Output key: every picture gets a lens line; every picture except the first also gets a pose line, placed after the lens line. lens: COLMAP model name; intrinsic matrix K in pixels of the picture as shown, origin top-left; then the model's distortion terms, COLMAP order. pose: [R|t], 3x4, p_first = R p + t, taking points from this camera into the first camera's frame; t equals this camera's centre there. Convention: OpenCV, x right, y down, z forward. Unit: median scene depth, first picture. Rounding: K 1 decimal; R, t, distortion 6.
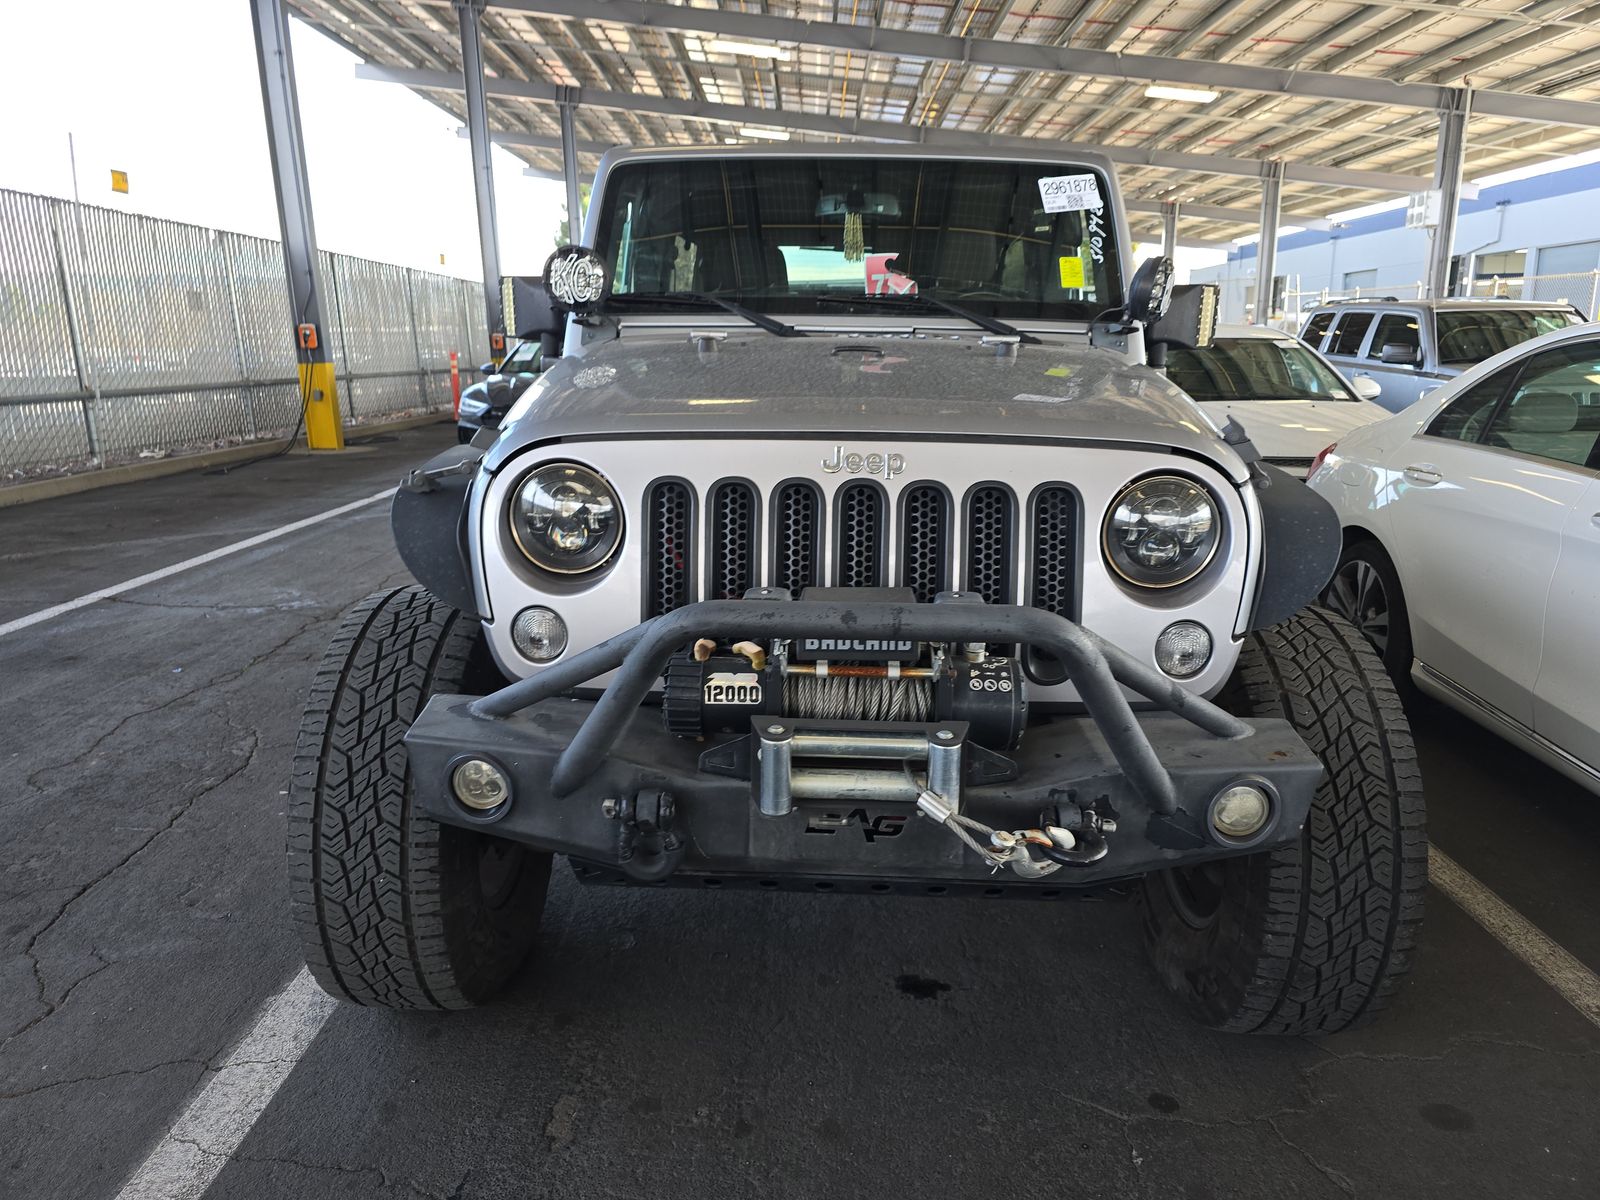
lens RADIAL K [[1105.7, 0, 809.4], [0, 1105.7, 598.6], [0, 0, 1]] dist [0.042452, -0.049938]
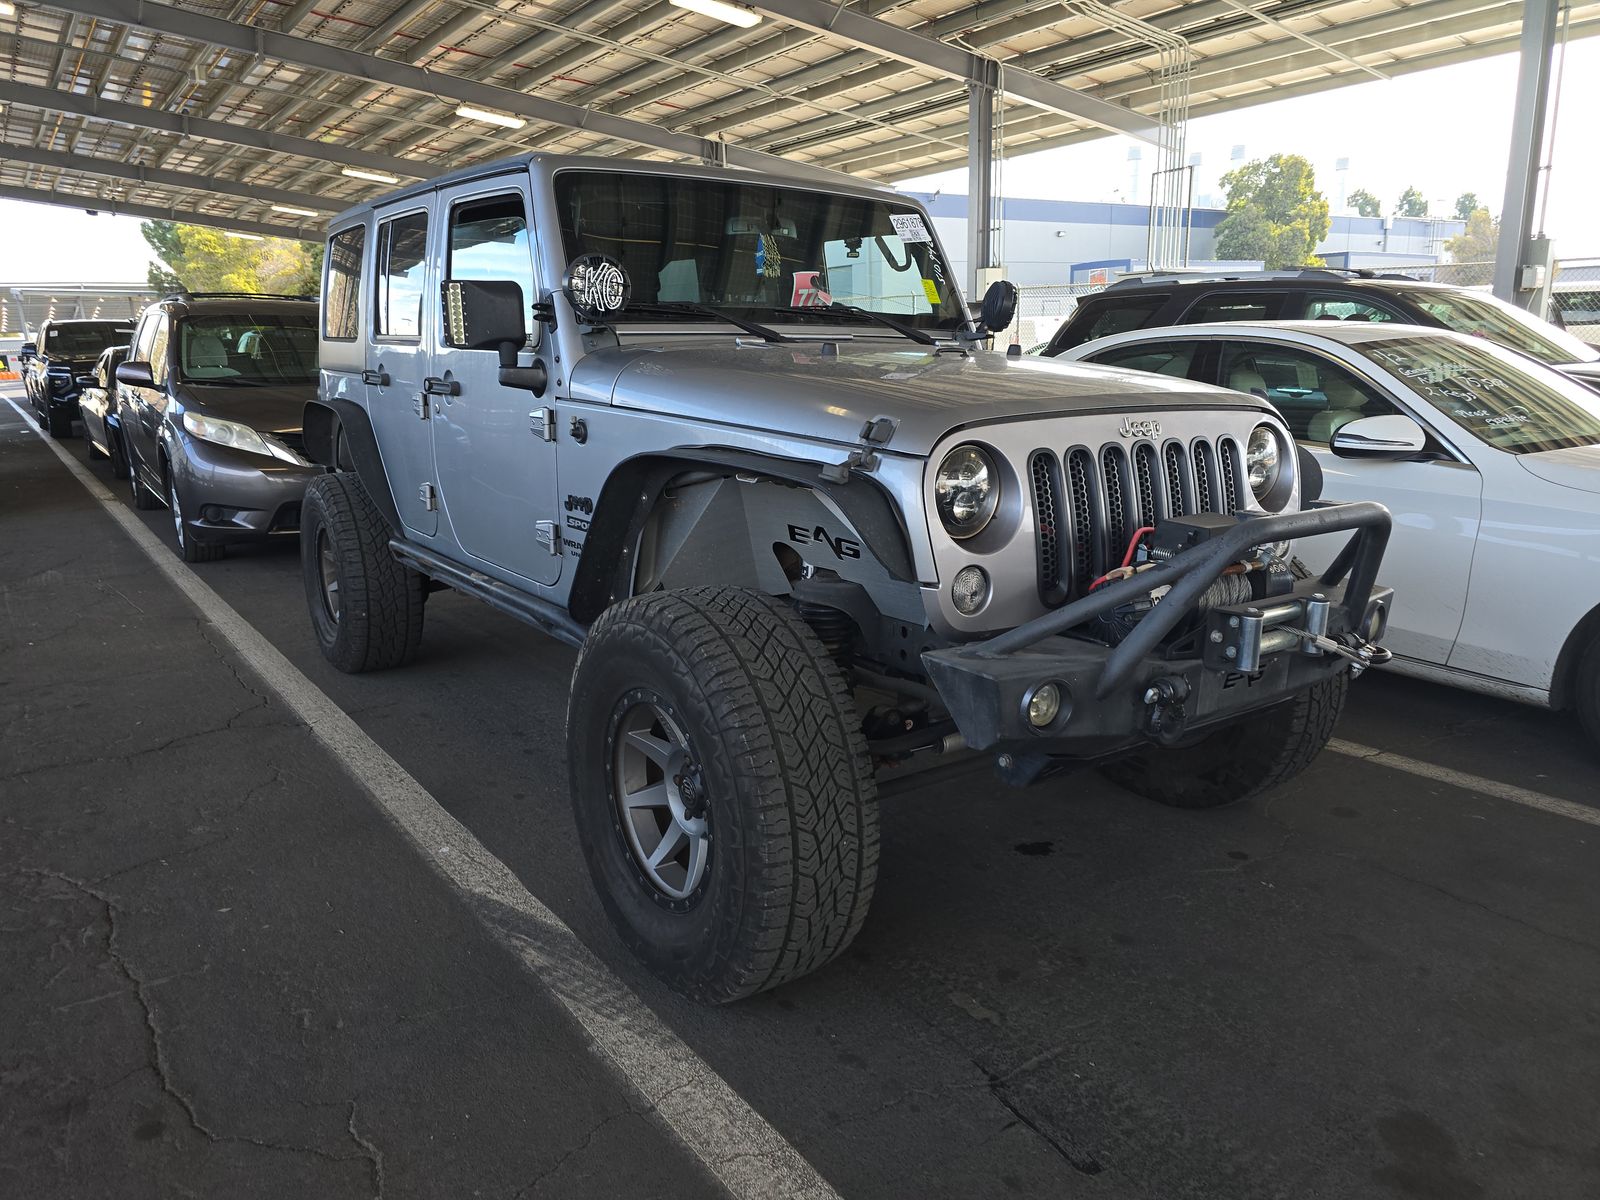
lens RADIAL K [[1105.7, 0, 809.4], [0, 1105.7, 598.6], [0, 0, 1]] dist [0.042452, -0.049938]
pose [[0.785241, -0.140904, 0.602945, -0.126384], [0.148572, 0.988192, 0.037442, -0.003238], [-0.601102, 0.060180, 0.796903, 0.018539]]
